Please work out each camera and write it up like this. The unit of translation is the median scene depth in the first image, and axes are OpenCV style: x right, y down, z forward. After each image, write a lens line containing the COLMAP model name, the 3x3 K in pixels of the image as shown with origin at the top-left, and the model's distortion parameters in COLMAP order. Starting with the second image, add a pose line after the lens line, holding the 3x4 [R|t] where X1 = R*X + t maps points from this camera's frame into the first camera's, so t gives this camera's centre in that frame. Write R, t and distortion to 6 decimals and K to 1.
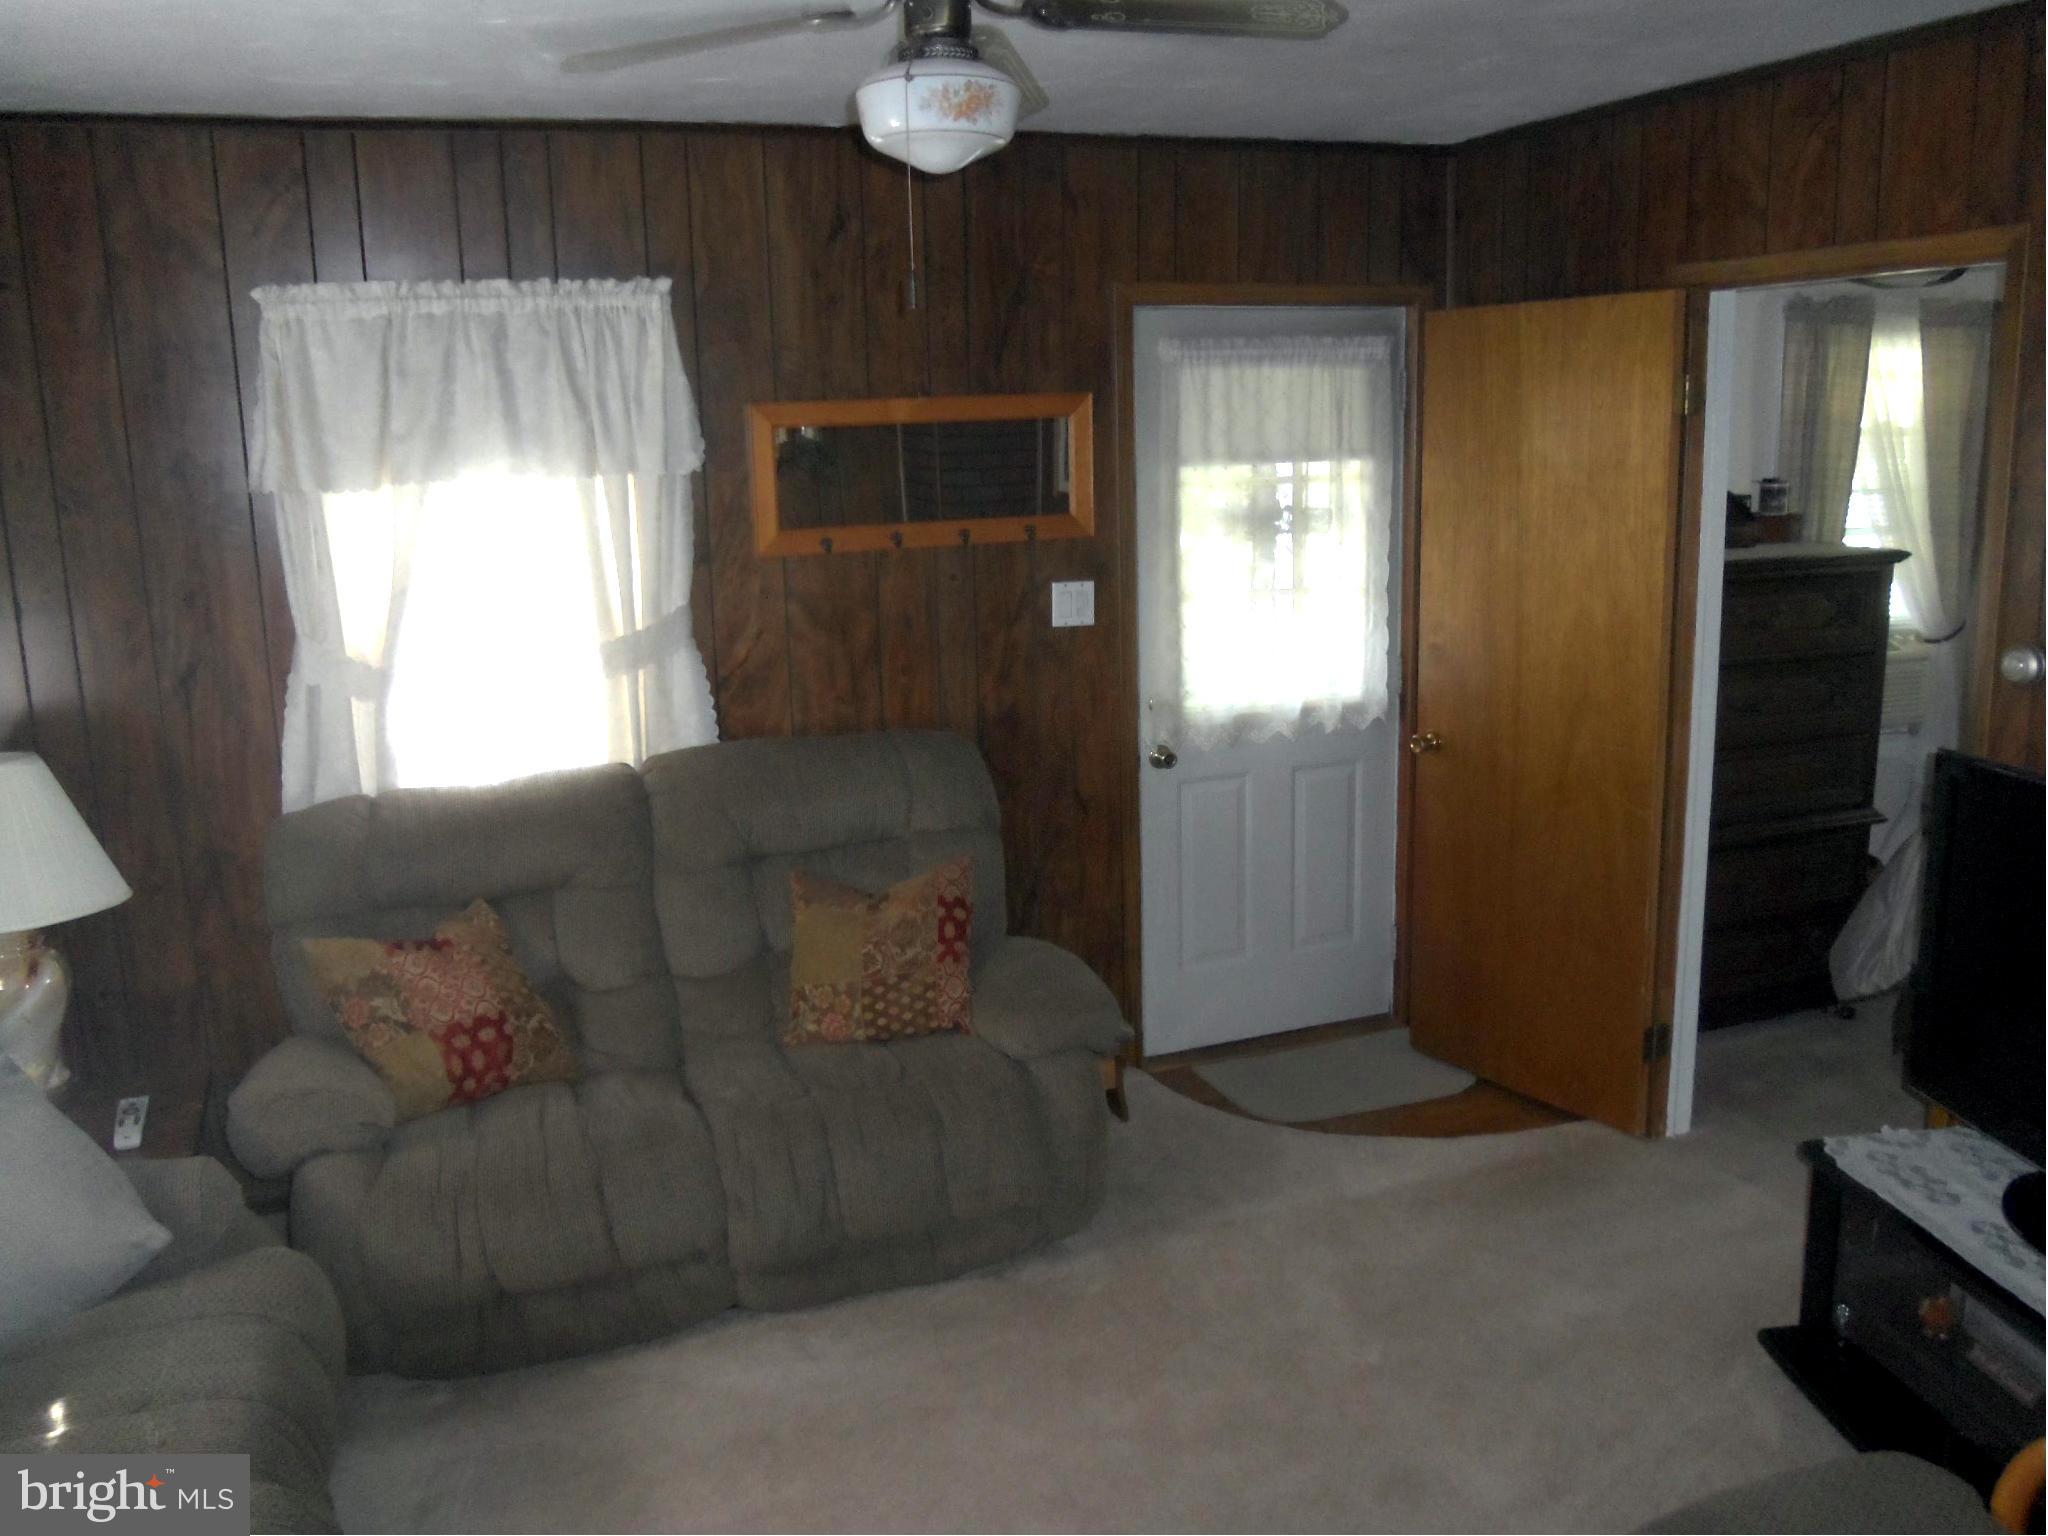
lens RADIAL K [[1706.0, 0, 1022.9], [0, 1706.0, 761.1], [0, 0, 1]] dist [-0.080566, 0.067204]
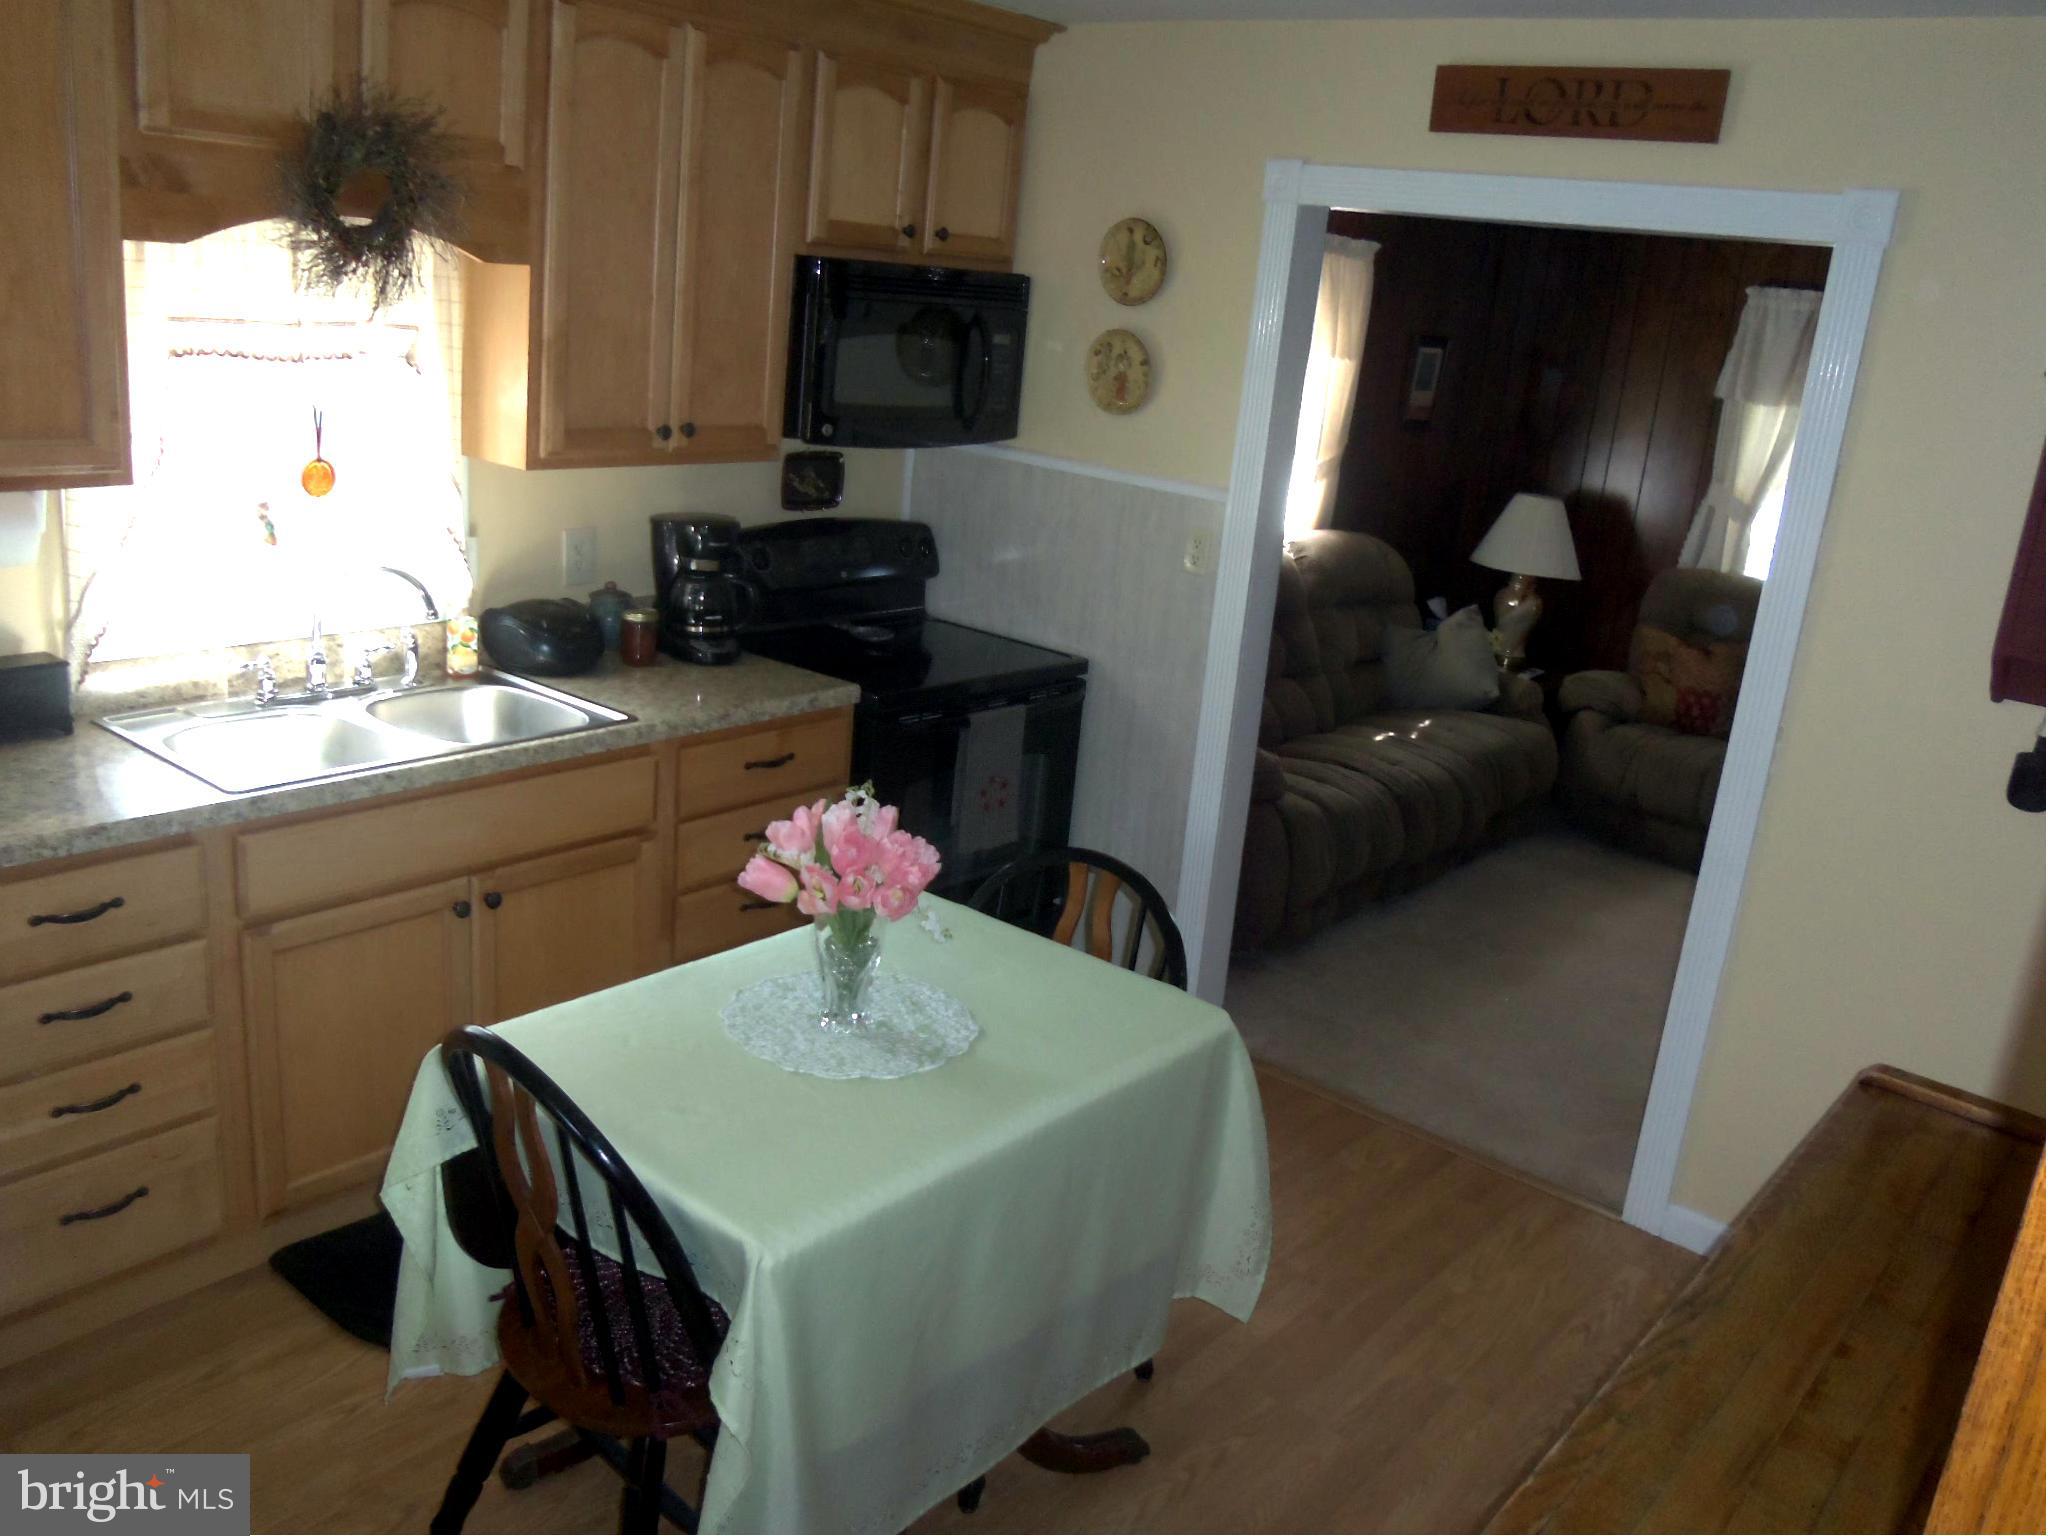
lens RADIAL K [[1706.0, 0, 1022.9], [0, 1706.0, 761.1], [0, 0, 1]] dist [-0.080566, 0.067204]
pose [[0.486953, 0.314740, -0.814749, 0.834628], [-0.300524, 0.936238, 0.182057, 0.112984], [0.820099, 0.156198, 0.550490, -0.602701]]
